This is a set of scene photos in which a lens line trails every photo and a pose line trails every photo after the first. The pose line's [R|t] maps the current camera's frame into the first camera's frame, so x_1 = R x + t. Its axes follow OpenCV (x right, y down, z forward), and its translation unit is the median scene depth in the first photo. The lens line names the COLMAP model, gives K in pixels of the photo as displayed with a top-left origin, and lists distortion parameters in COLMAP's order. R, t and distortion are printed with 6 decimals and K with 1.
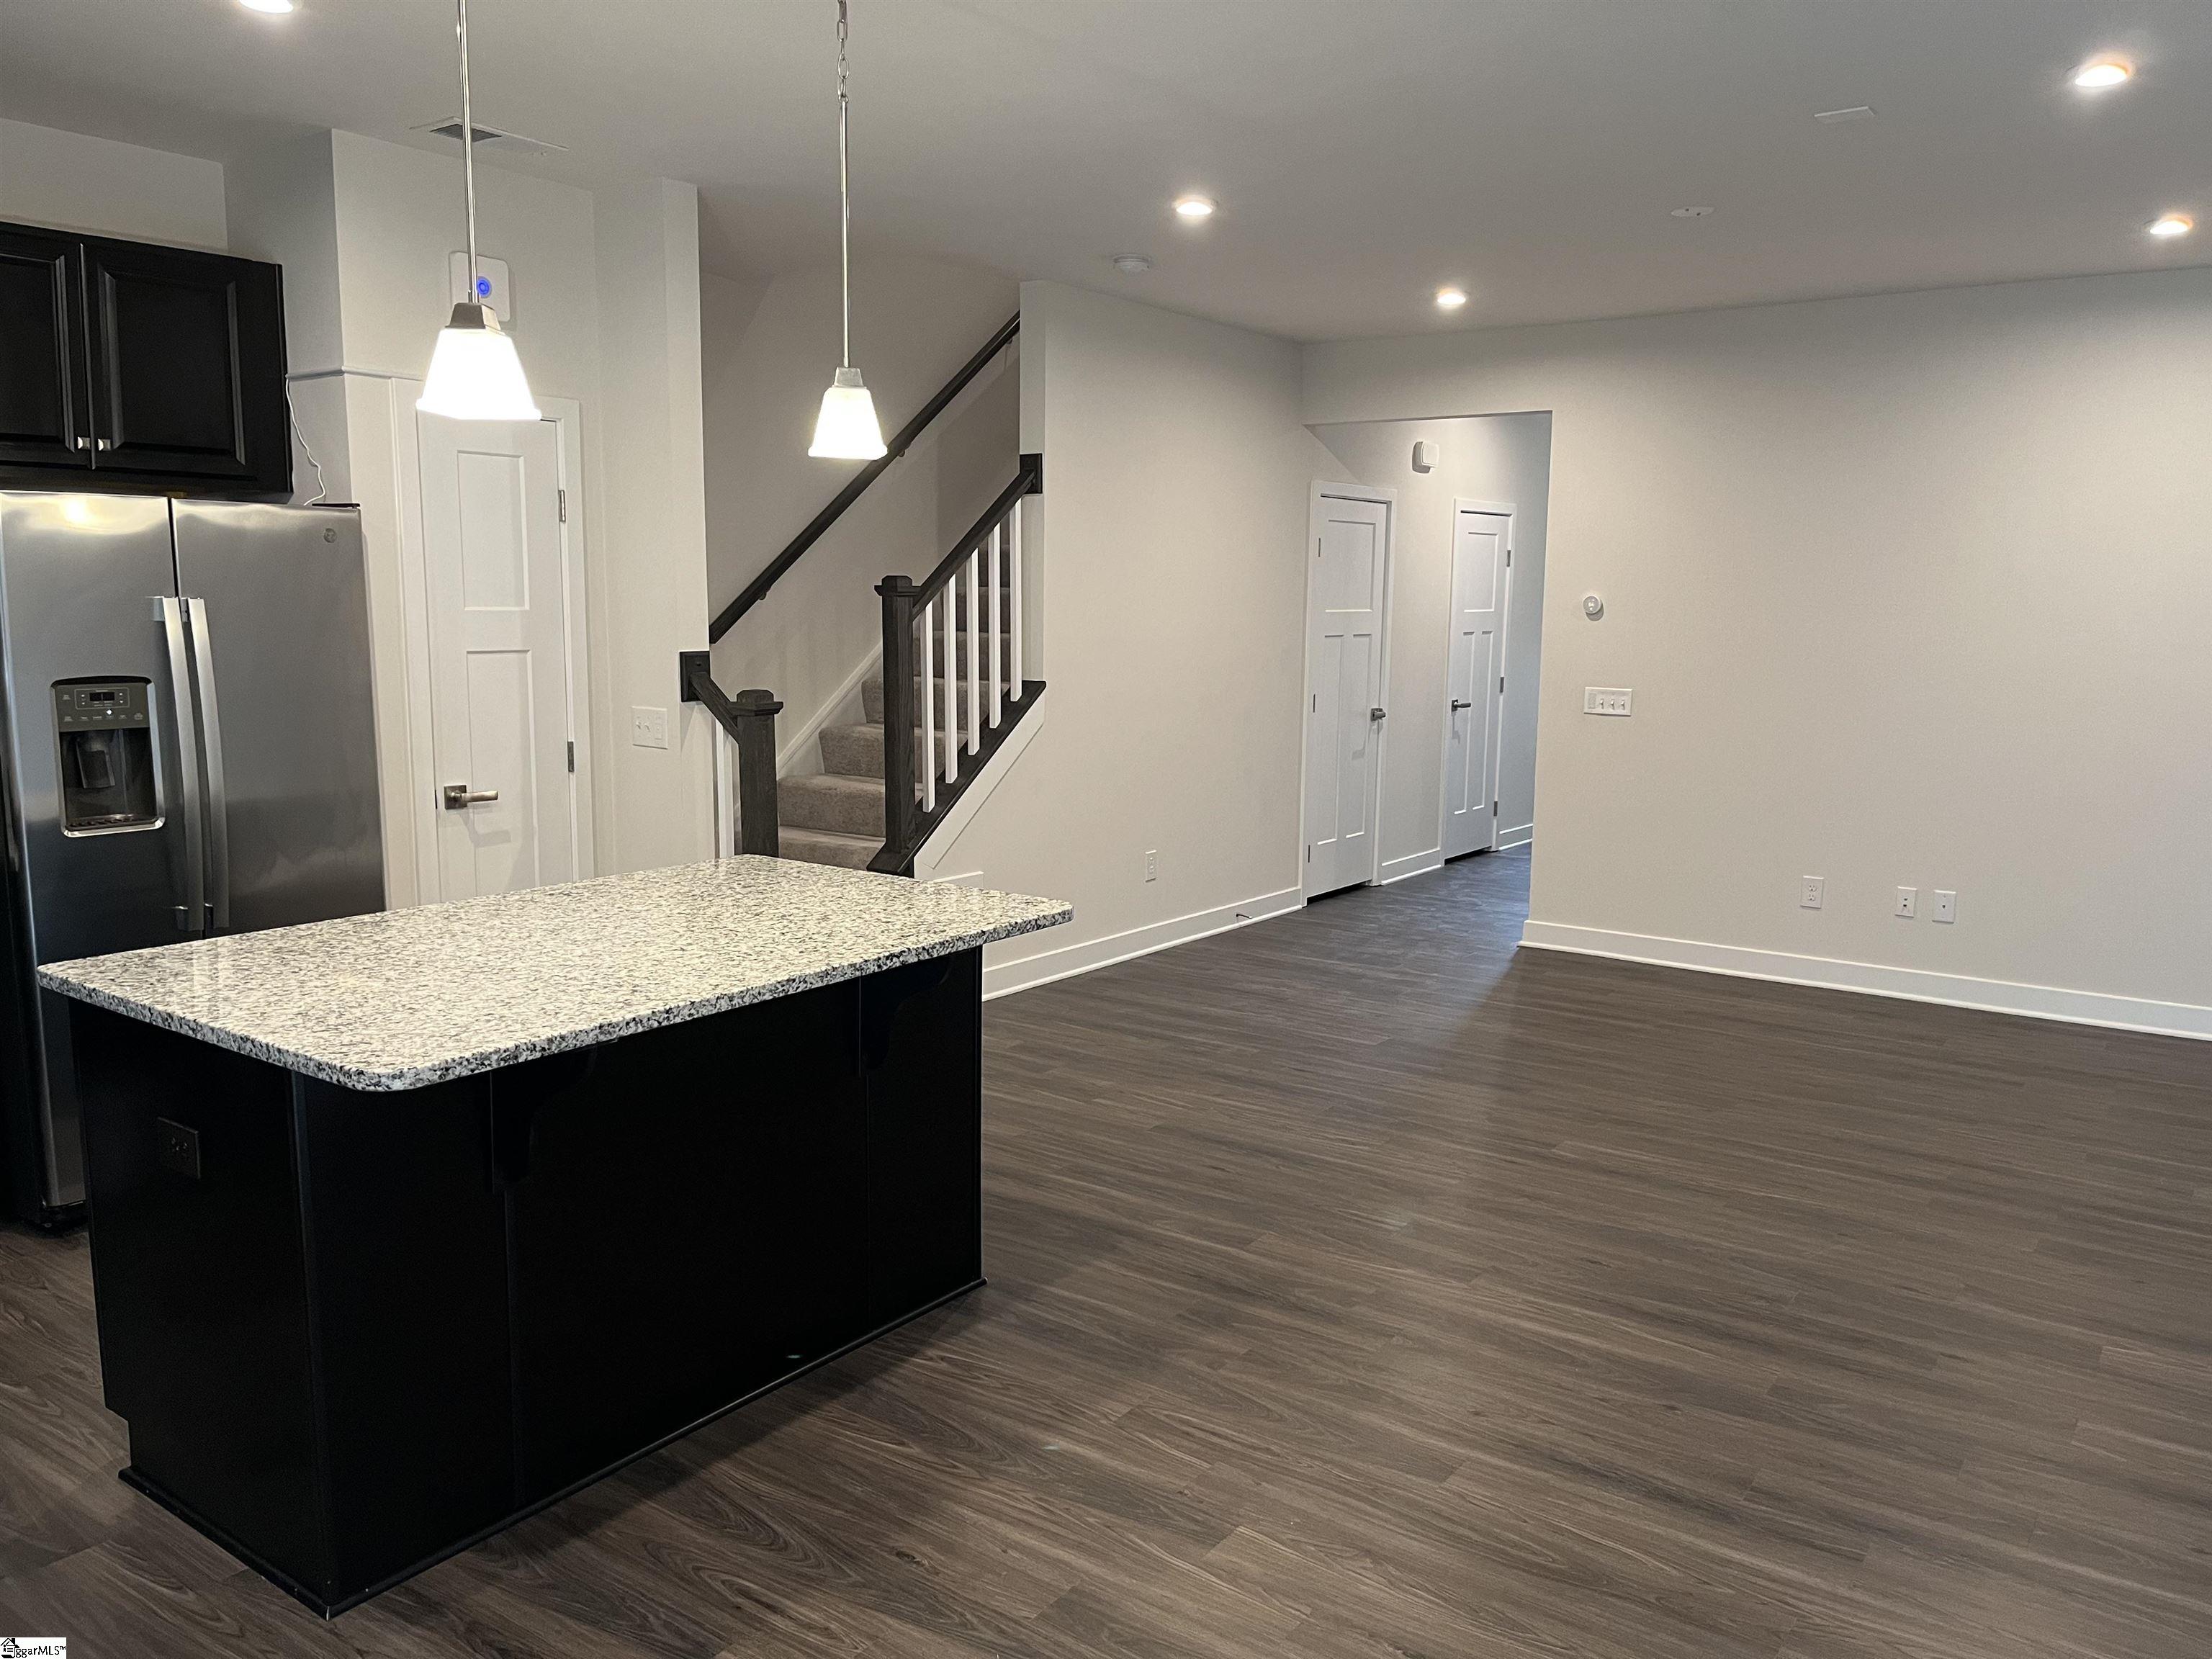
lens RADIAL K [[1669.1, 0, 1124.9], [0, 1669.1, 837.1], [0, 0, 1]] dist [0.053575, -0.071863]
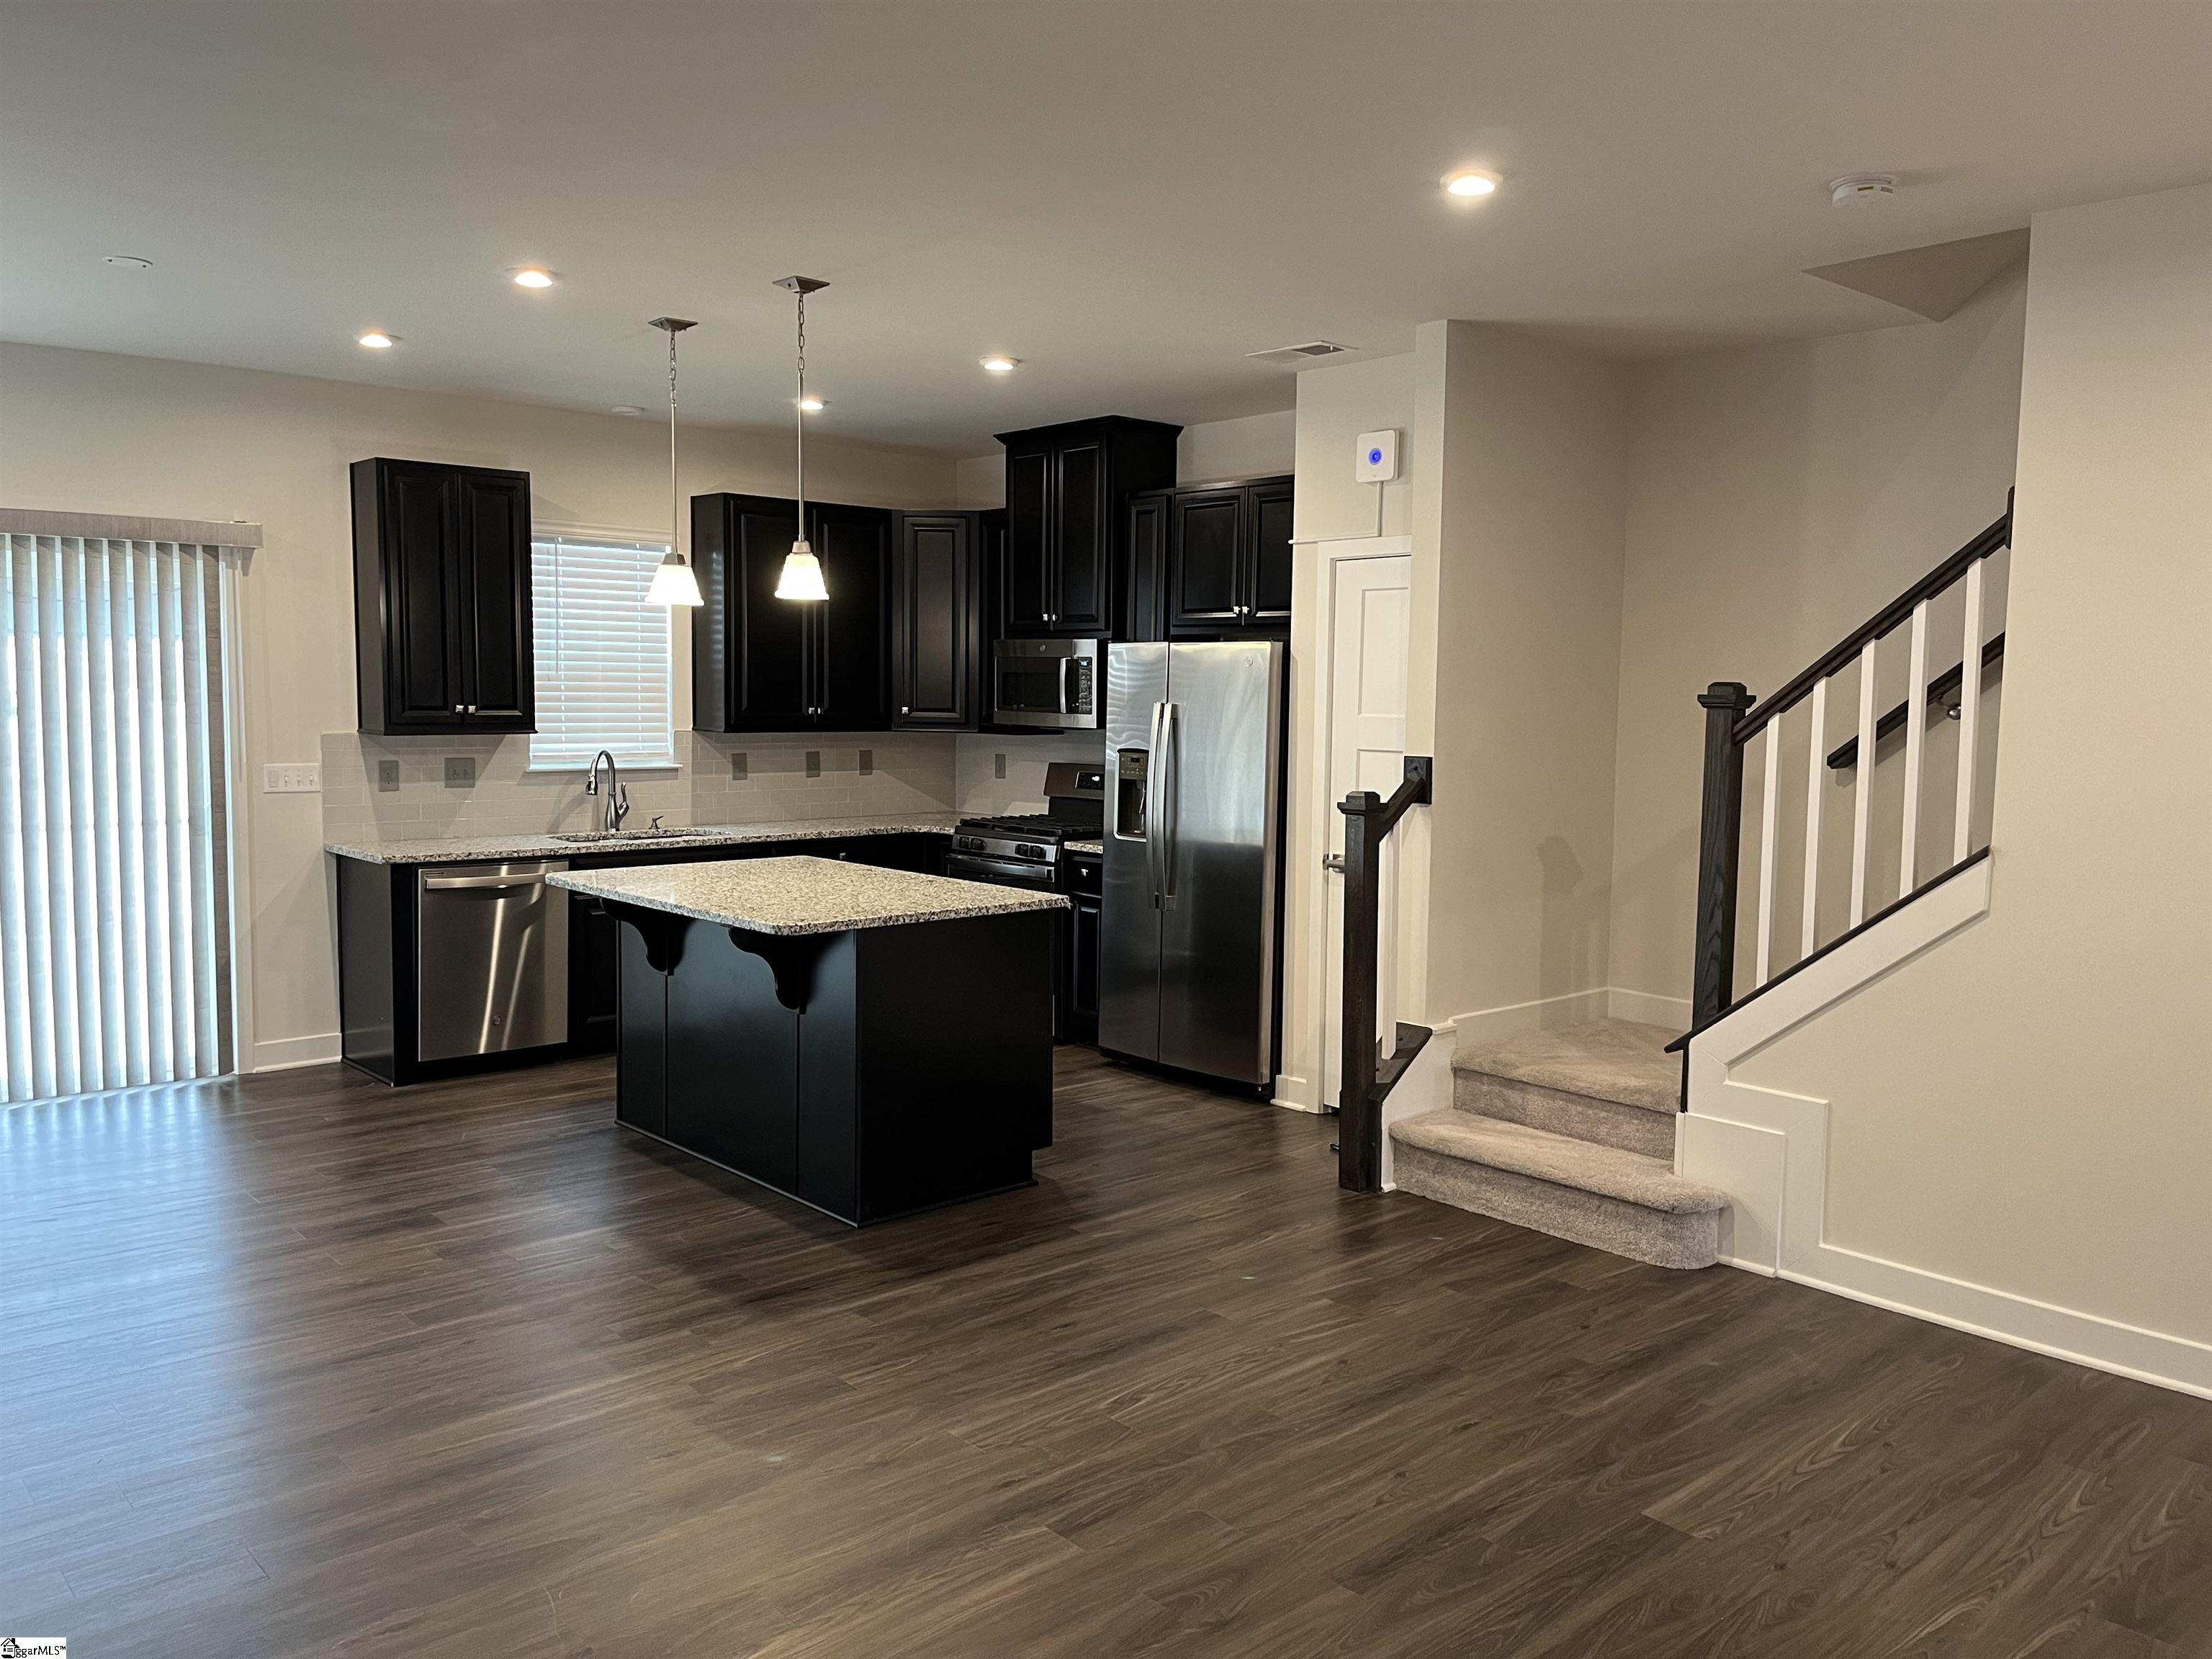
lens RADIAL K [[1669.1, 0, 1114.2], [0, 1669.1, 823.7], [0, 0, 1]] dist [0.053575, -0.071863]
pose [[-0.216606, 0.062177, -0.974277, 1.024085], [-0.160378, 0.982145, 0.098335, -0.178940], [0.962996, 0.177553, -0.202767, 1.307602]]
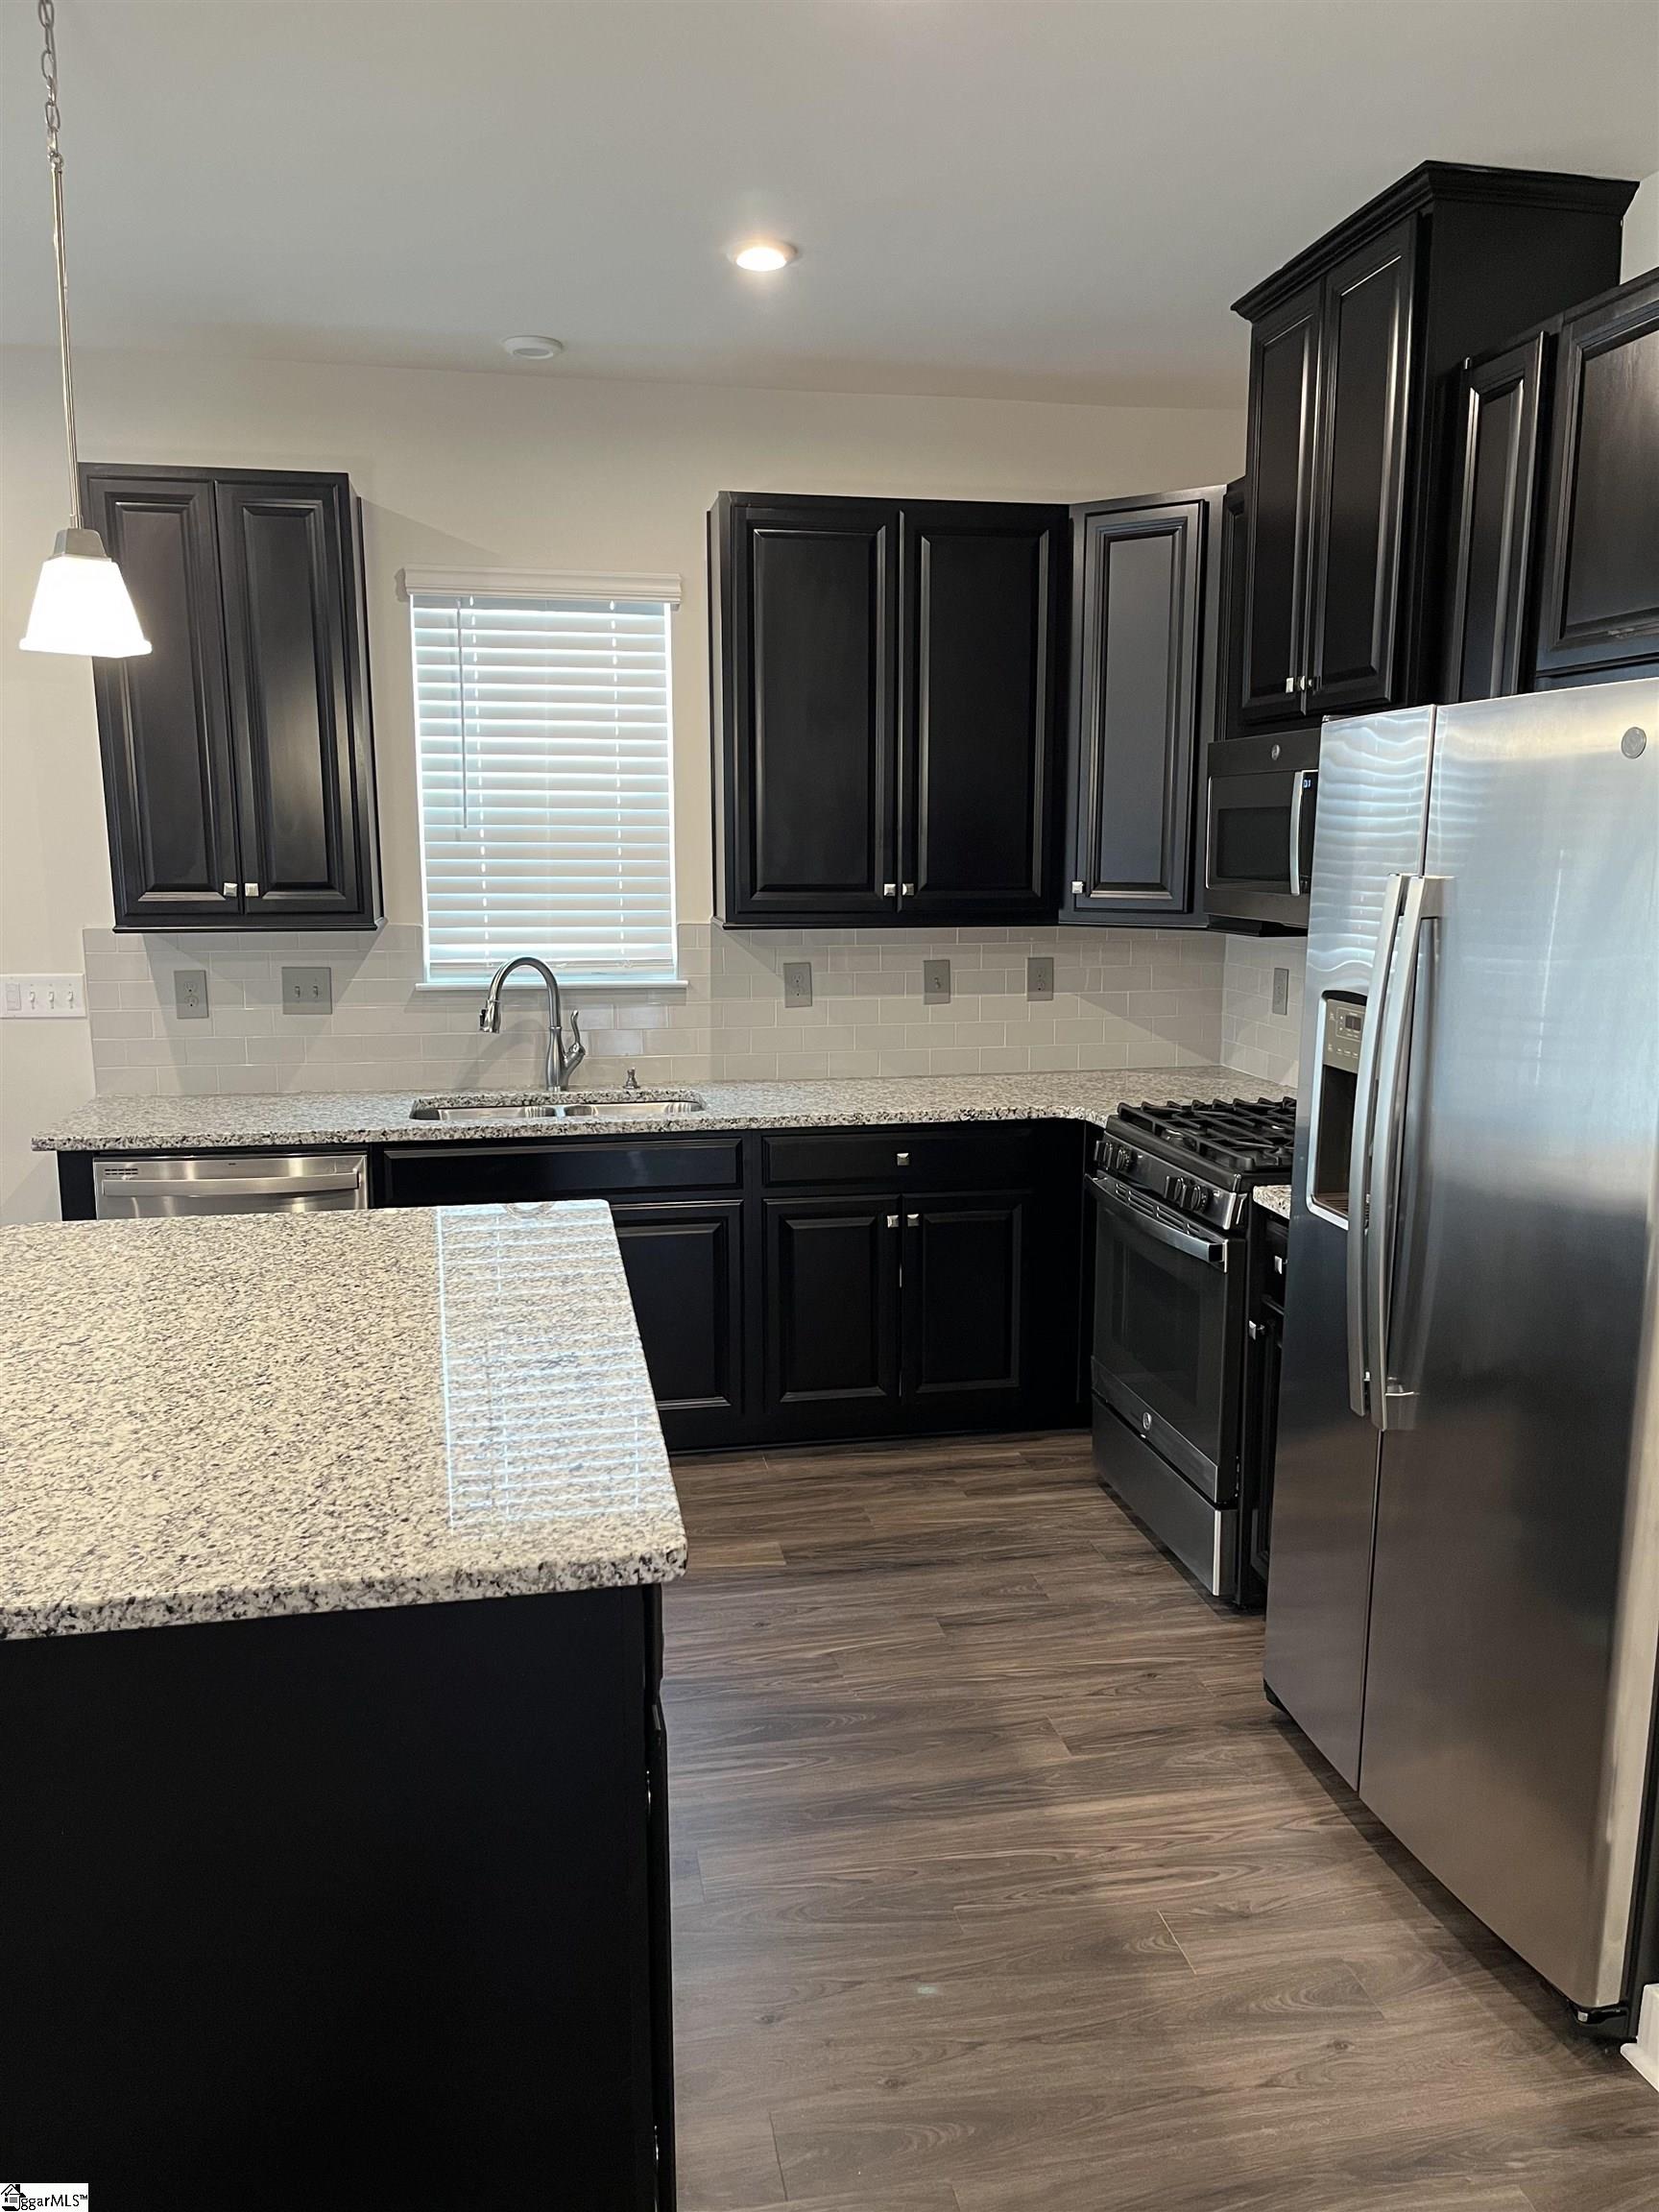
lens RADIAL K [[1669.1, 0, 846.4], [0, 1669.1, 1131.1], [0, 0, 1]] dist [0.053575, -0.071863]
pose [[-0.690536, 0.108884, -0.715055, 0.009632], [-0.117073, 0.958743, 0.259050, -0.186766], [0.713760, 0.262597, -0.649299, 1.273486]]
